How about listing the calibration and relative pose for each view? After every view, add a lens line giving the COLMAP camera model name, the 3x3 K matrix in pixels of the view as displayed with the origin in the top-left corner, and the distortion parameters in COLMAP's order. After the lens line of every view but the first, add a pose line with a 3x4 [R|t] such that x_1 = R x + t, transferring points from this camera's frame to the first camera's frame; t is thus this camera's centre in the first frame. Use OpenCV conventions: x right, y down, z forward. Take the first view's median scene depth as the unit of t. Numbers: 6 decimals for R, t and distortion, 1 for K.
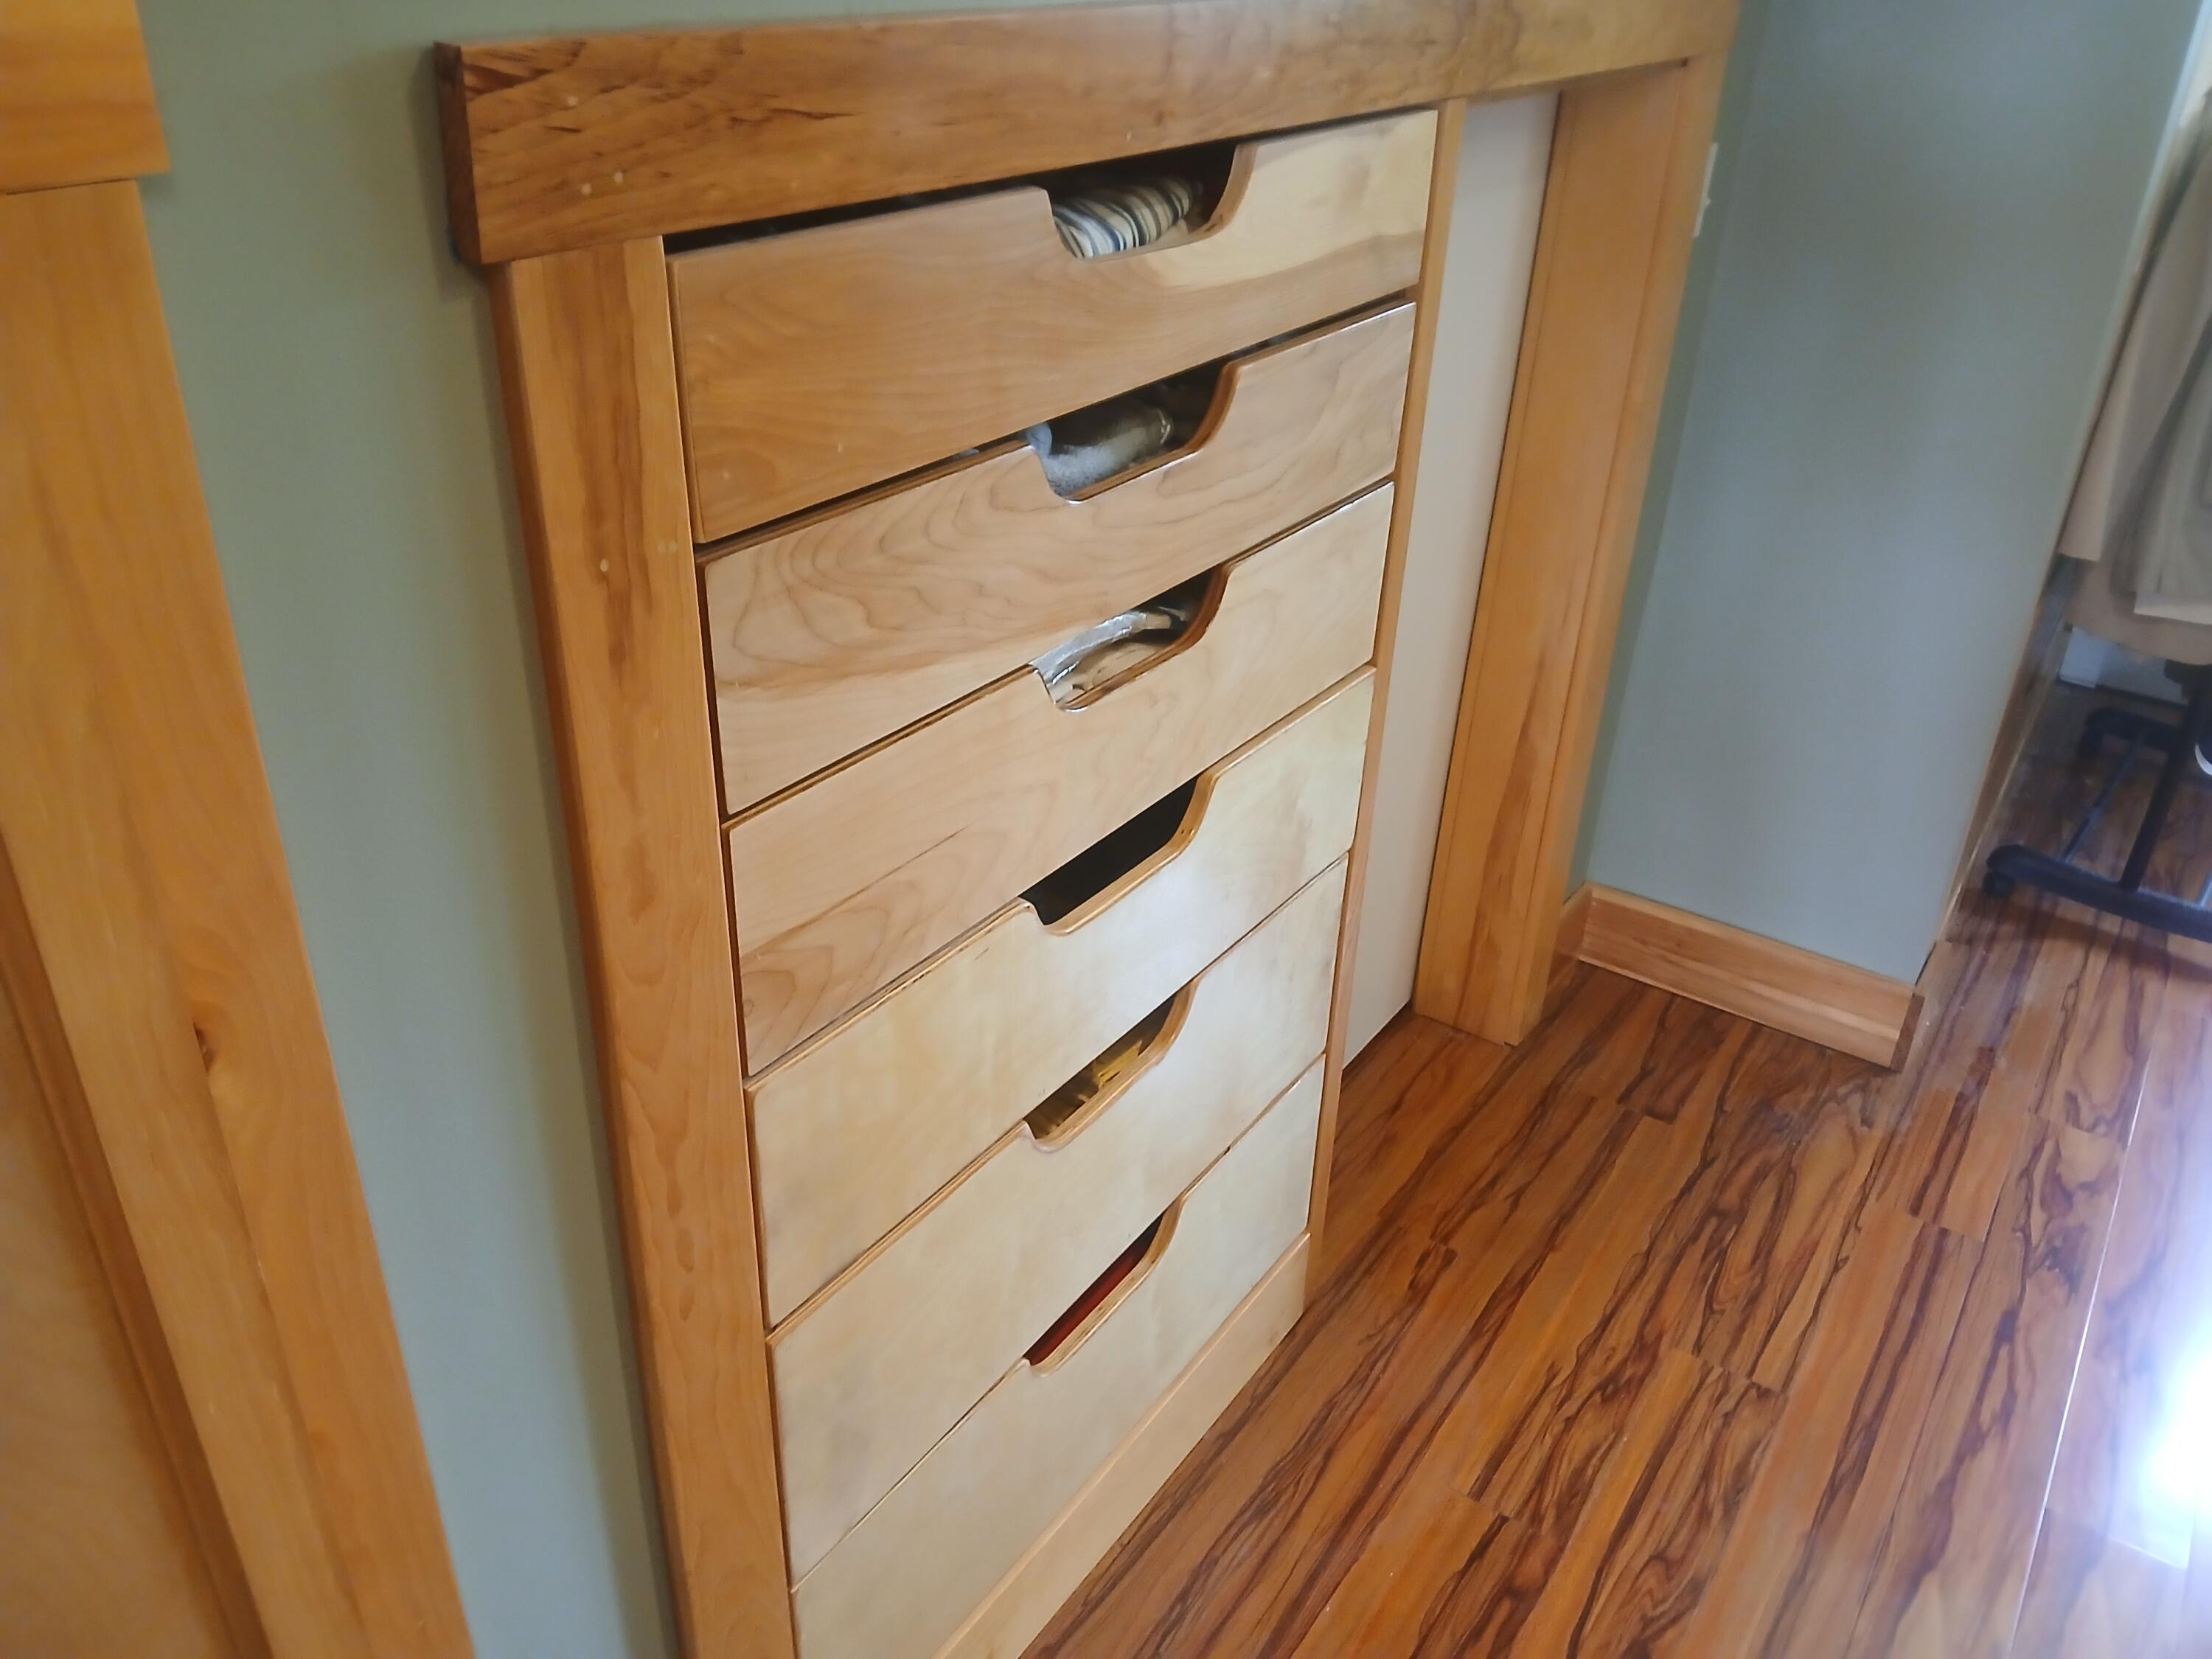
lens RADIAL K [[1702.7, 0, 1093.1], [0, 1702.7, 816.9], [0, 0, 1]] dist [0.009422, -0.005265]
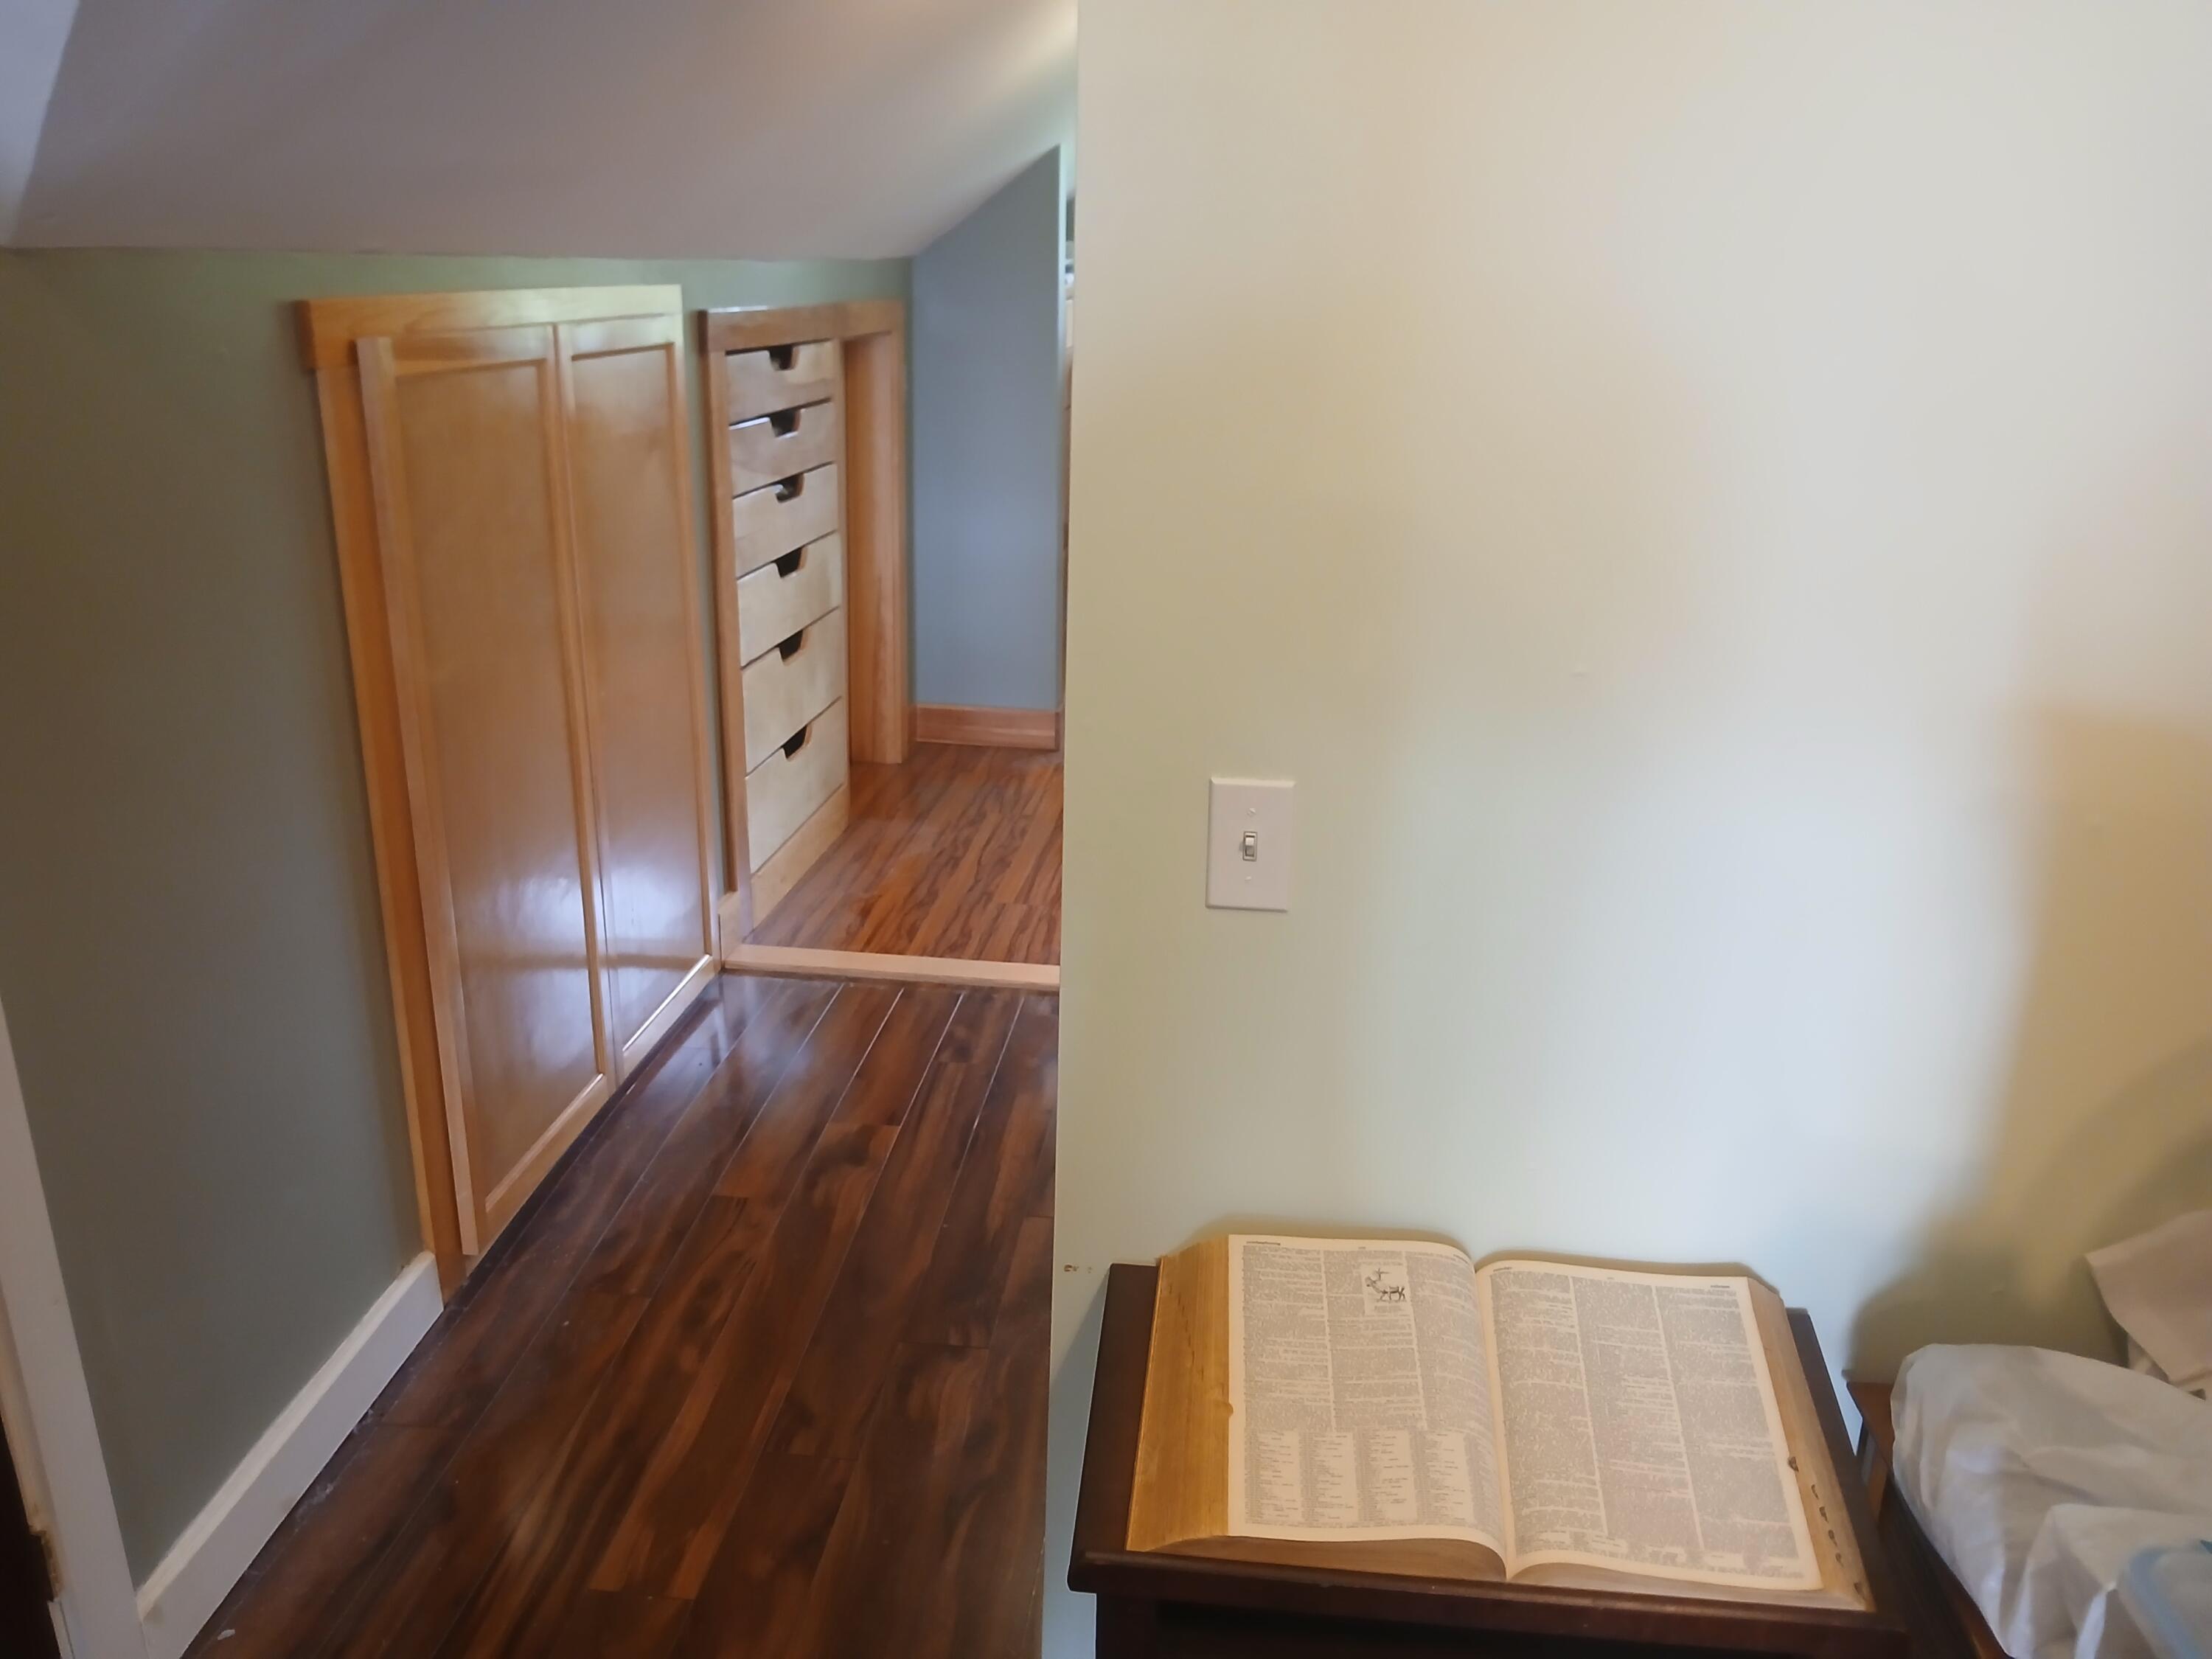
lens RADIAL K [[1702.7, 0, 1103.4], [0, 1702.7, 839.9], [0, 0, 1]] dist [0.009422, -0.005265]
pose [[0.883152, -0.161117, 0.440549, -0.634982], [0.232212, 0.966177, -0.112156, 0.678943], [-0.407578, 0.201351, 0.890695, -1.314558]]
